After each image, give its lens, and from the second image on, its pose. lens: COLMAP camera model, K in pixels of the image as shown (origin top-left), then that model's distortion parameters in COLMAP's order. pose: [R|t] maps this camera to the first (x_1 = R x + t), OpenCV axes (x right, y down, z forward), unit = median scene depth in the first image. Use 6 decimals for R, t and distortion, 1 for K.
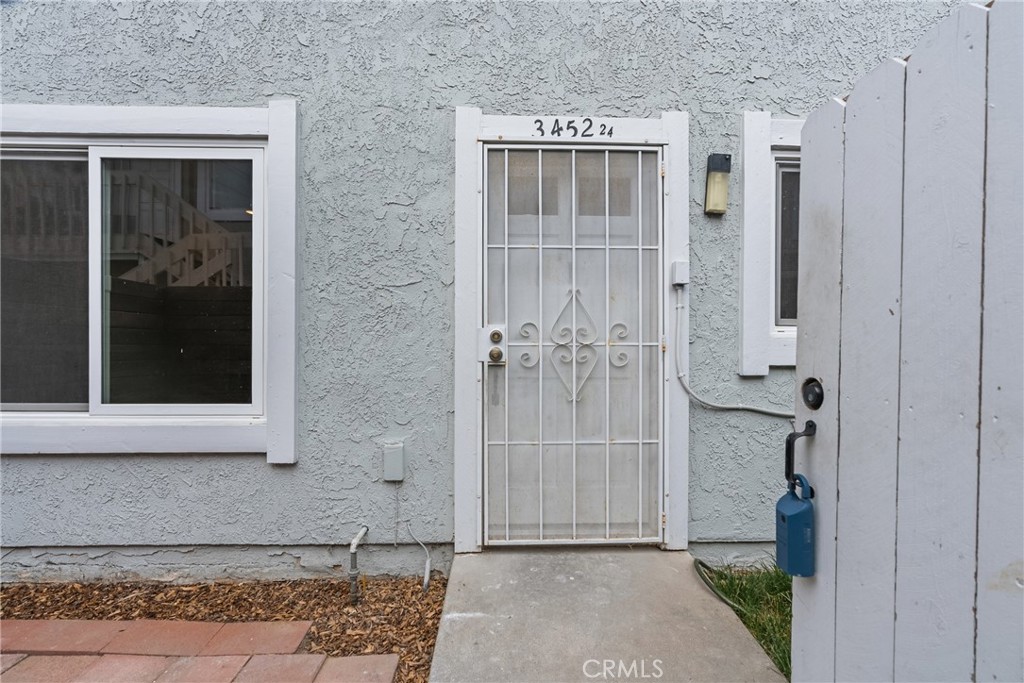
lens RADIAL K [[469.0, 0, 518.8], [0, 469.0, 339.3], [0, 0, 1]] dist [-0.013009, 0.004559]
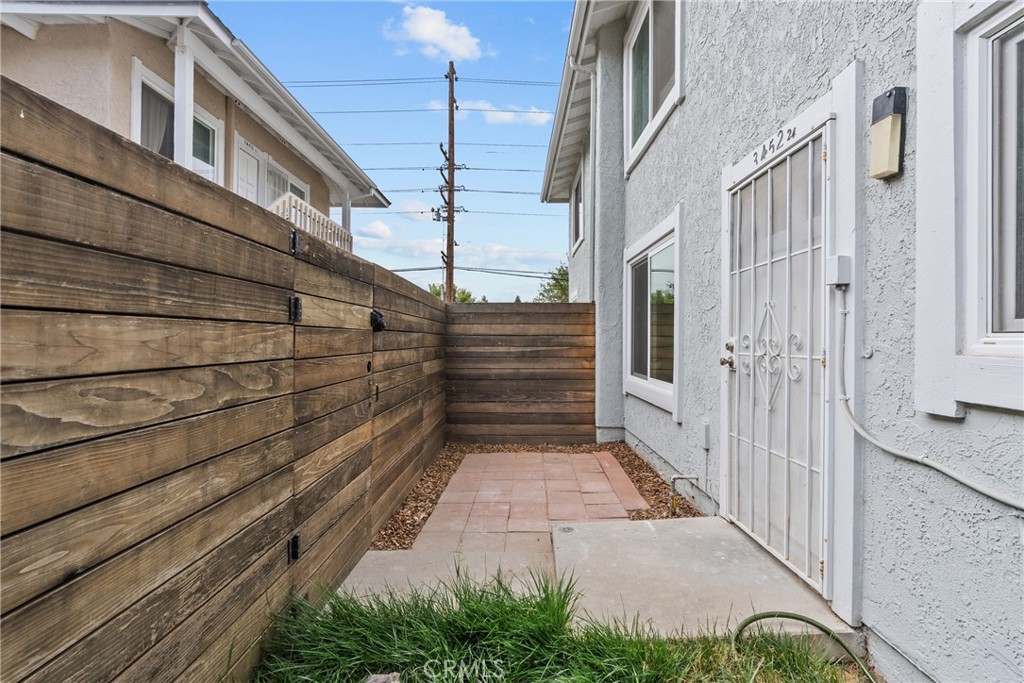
lens RADIAL K [[469.0, 0, 517.9], [0, 469.0, 338.2], [0, 0, 1]] dist [-0.013009, 0.004559]
pose [[-0.026389, -0.008454, -0.999616, 1.162605], [-0.018769, 0.999792, -0.007960, -0.007383], [0.999476, 0.018551, -0.026542, 0.472194]]
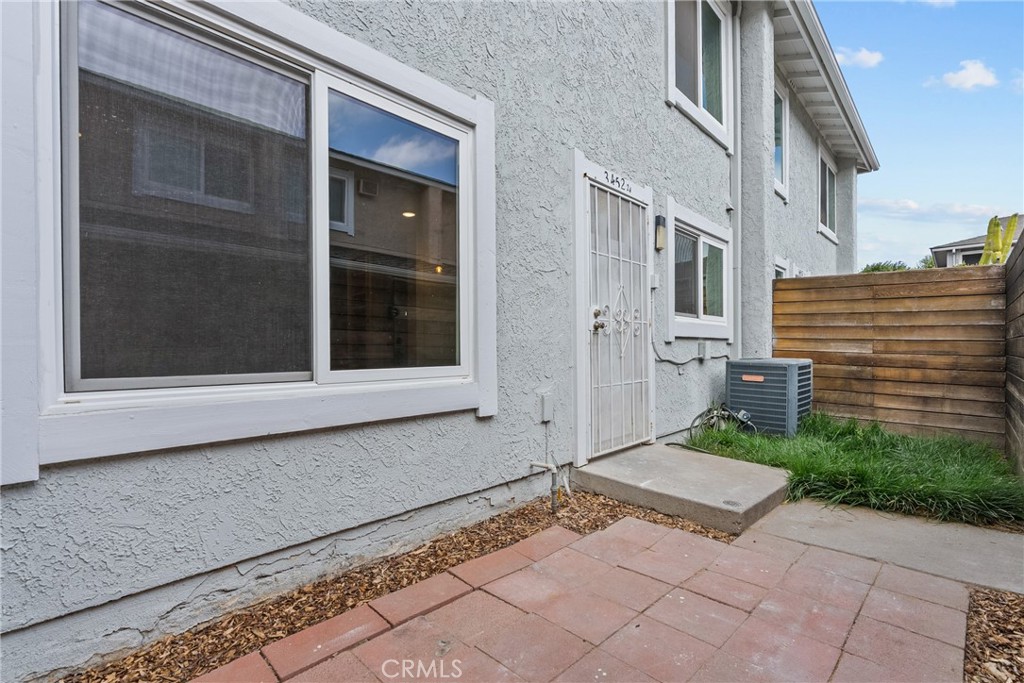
lens RADIAL K [[469.0, 0, 495.2], [0, 469.0, 357.1], [0, 0, 1]] dist [-0.013009, 0.004559]
pose [[0.725442, -0.019371, 0.688011, -1.266680], [0.017810, 0.999797, 0.009371, 0.110131], [-0.688053, 0.005455, 0.725640, 0.152849]]
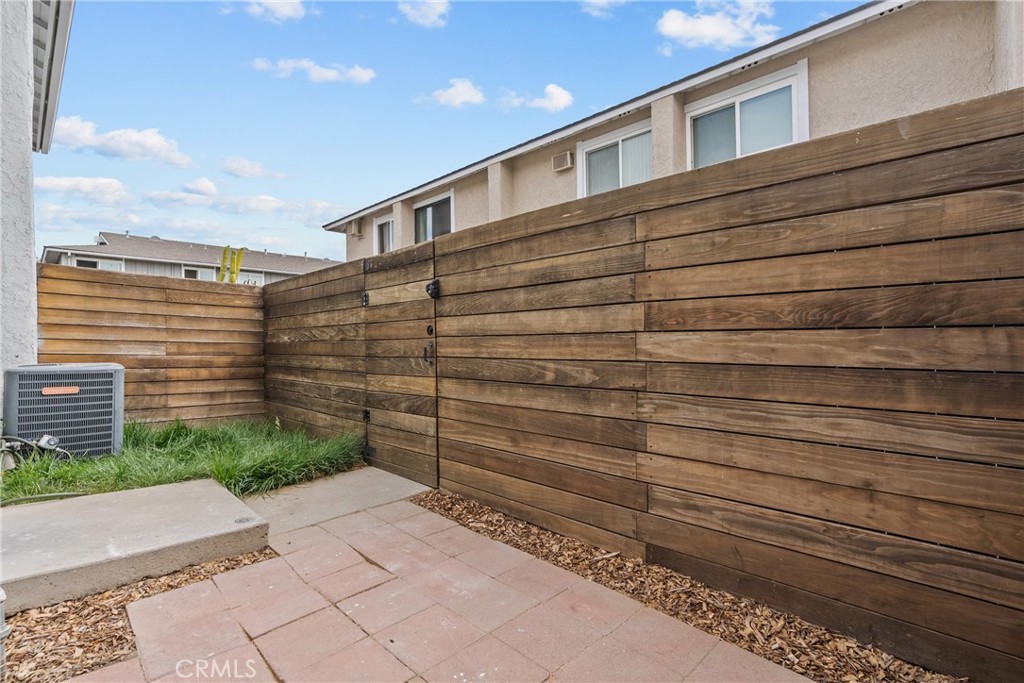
lens RADIAL K [[469.0, 0, 517.5], [0, 469.0, 340.1], [0, 0, 1]] dist [-0.013009, 0.004559]
pose [[-0.711546, 0.008685, 0.702585, -1.238943], [0.017307, 0.999837, 0.005168, 0.091530], [-0.702426, 0.015836, -0.711581, 0.879697]]
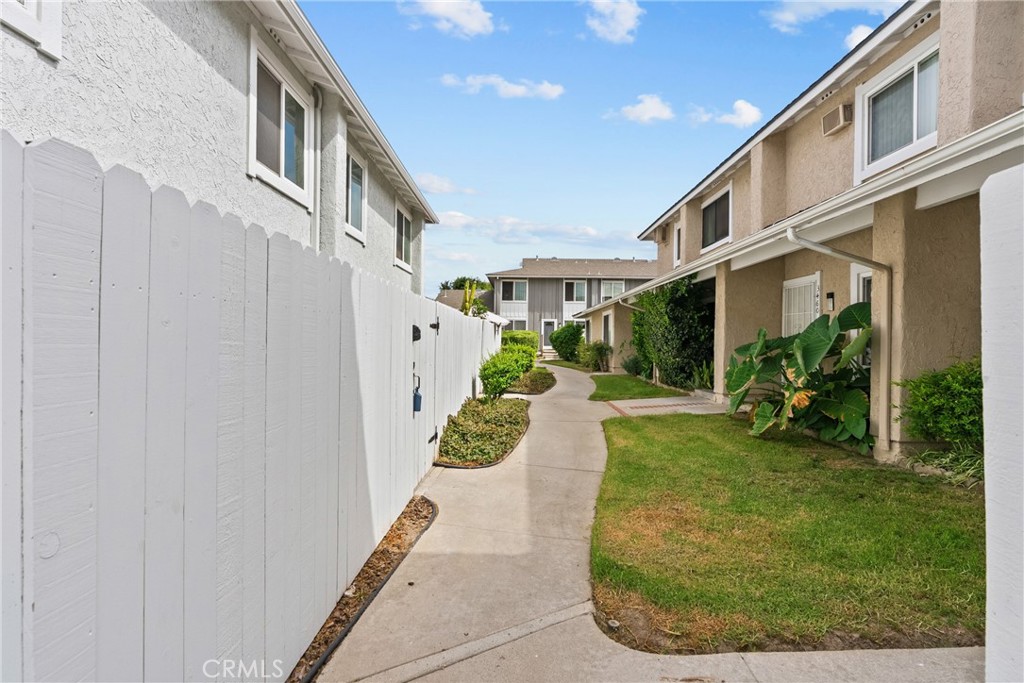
lens RADIAL K [[469.0, 0, 513.7], [0, 469.0, 341.0], [0, 0, 1]] dist [-0.013009, 0.004559]
pose [[0.044515, -0.010771, 0.998951, -1.789162], [0.000588, 0.999942, 0.010756, -0.049992], [-0.999009, 0.000108, 0.044519, -0.426828]]
